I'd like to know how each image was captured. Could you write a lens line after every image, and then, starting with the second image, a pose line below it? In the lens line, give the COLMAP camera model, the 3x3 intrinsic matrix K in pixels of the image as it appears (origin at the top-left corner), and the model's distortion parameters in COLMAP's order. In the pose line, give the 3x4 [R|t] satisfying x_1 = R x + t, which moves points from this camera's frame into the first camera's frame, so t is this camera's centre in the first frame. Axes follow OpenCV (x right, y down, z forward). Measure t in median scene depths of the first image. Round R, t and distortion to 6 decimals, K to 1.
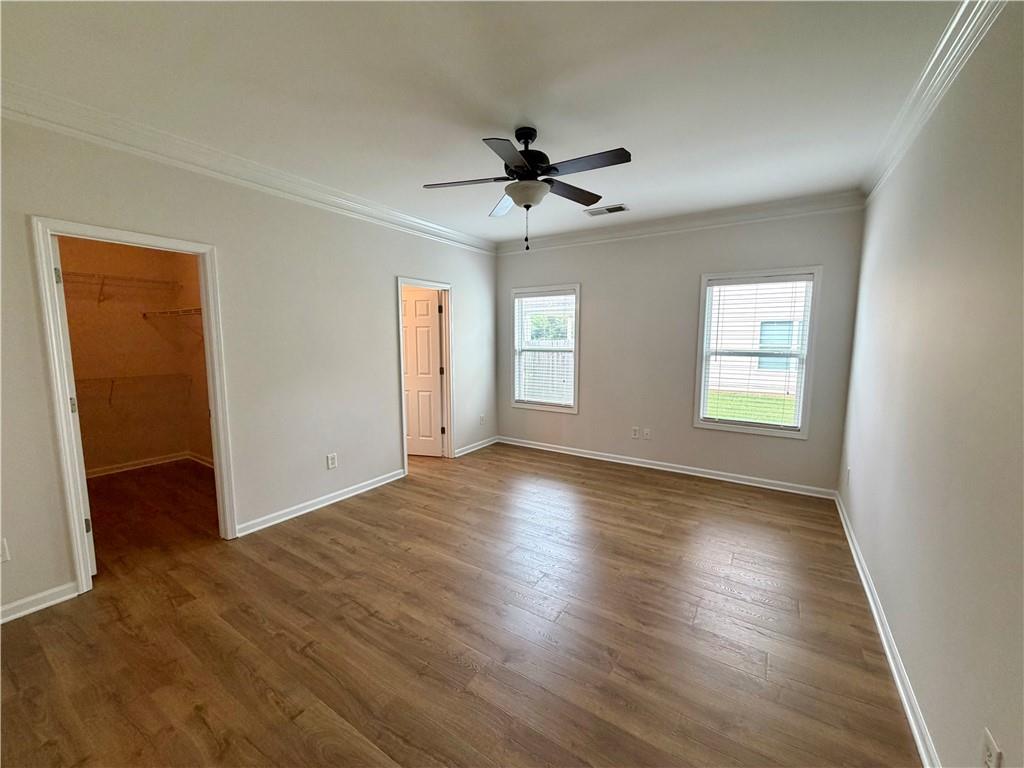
lens RADIAL K [[409.0, 0, 509.2], [0, 409.0, 383.0], [0, 0, 1]] dist [-0.000566, 0.000229]
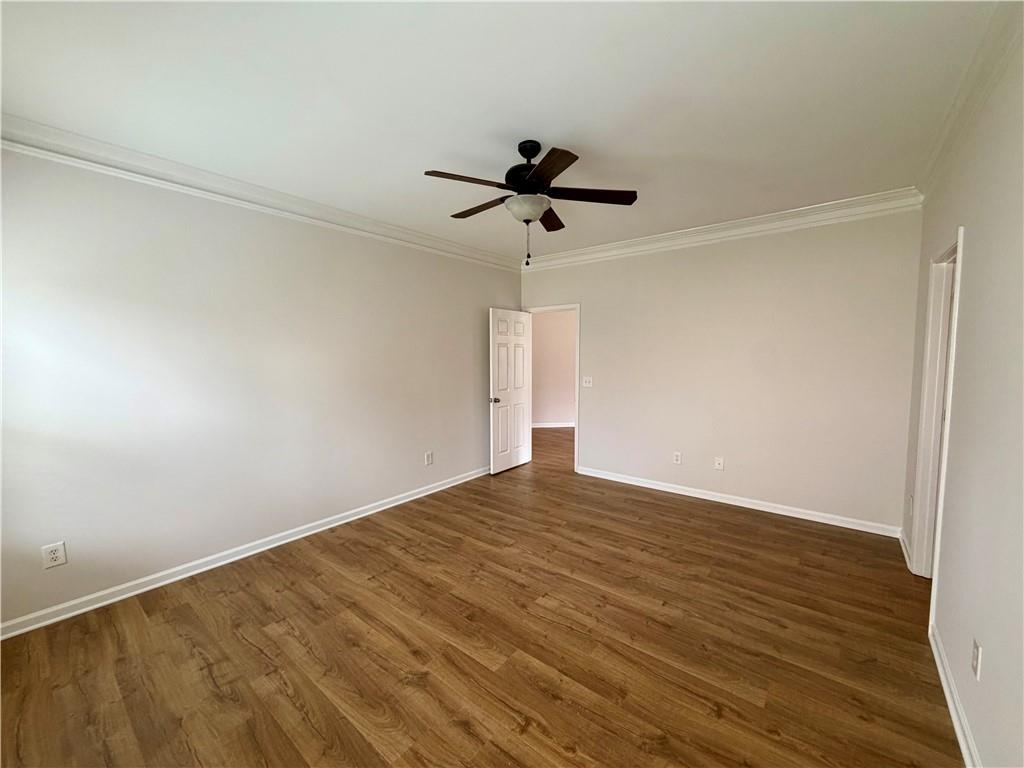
lens RADIAL K [[409.0, 0, 509.2], [0, 409.0, 383.0], [0, 0, 1]] dist [-0.000566, 0.000229]
pose [[-0.994944, -0.003534, 0.100371, -0.010882], [0.014840, 0.983238, 0.181721, -0.219714], [-0.099331, 0.182292, -0.978214, 1.930338]]
